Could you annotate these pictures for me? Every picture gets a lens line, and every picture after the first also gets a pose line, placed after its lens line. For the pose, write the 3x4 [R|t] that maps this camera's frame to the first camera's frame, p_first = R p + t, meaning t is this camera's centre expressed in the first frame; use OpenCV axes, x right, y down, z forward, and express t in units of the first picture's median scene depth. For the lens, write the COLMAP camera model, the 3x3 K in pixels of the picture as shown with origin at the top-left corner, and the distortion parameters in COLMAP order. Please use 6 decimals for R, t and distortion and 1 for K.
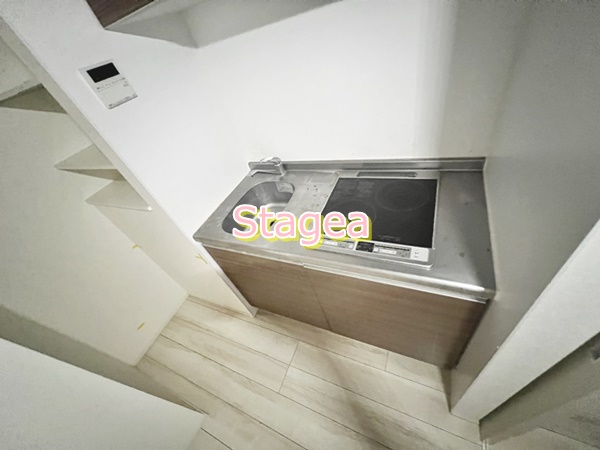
lens RADIAL K [[239.4, 0, 298.3], [0, 239.4, 223.9], [0, 0, 1]] dist [0.001192, 0.000051]
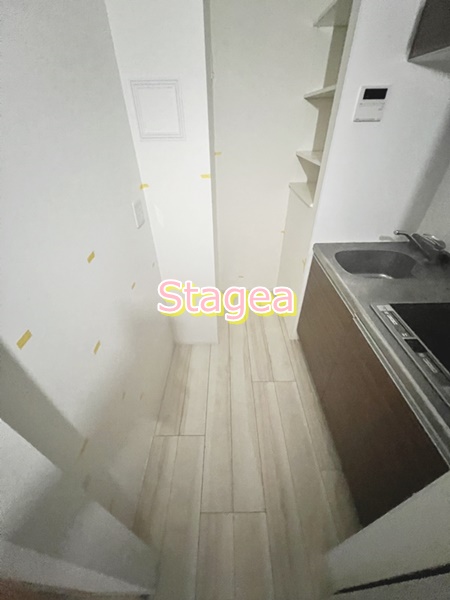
lens RADIAL K [[239.3, 0, 225.4], [0, 239.3, 298.0], [0, 0, 1]] dist [0.001722, 0.000282]
pose [[0.397894, 0.733087, -0.551601, 0.256680], [-0.688920, 0.635807, 0.348051, 0.115496], [0.605864, 0.241521, 0.758022, -0.135500]]
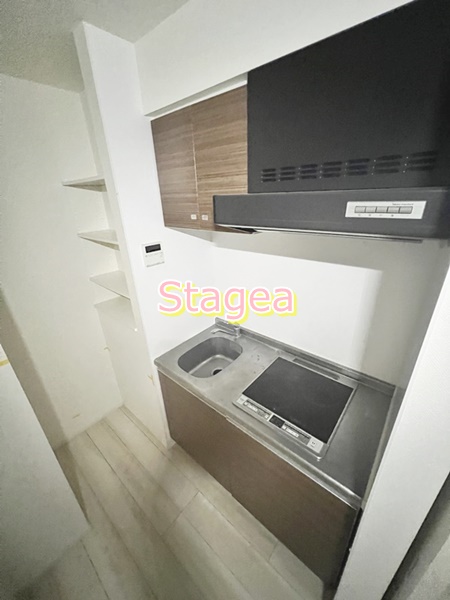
lens RADIAL K [[239.3, 0, 224.1], [0, 239.3, 299.6], [0, 0, 1]] dist [0.001722, 0.000282]
pose [[0.933146, 0.316427, -0.170621, 0.023430], [-0.352018, 0.900568, -0.255068, -0.043945], [0.072945, 0.298078, 0.951750, -0.285494]]
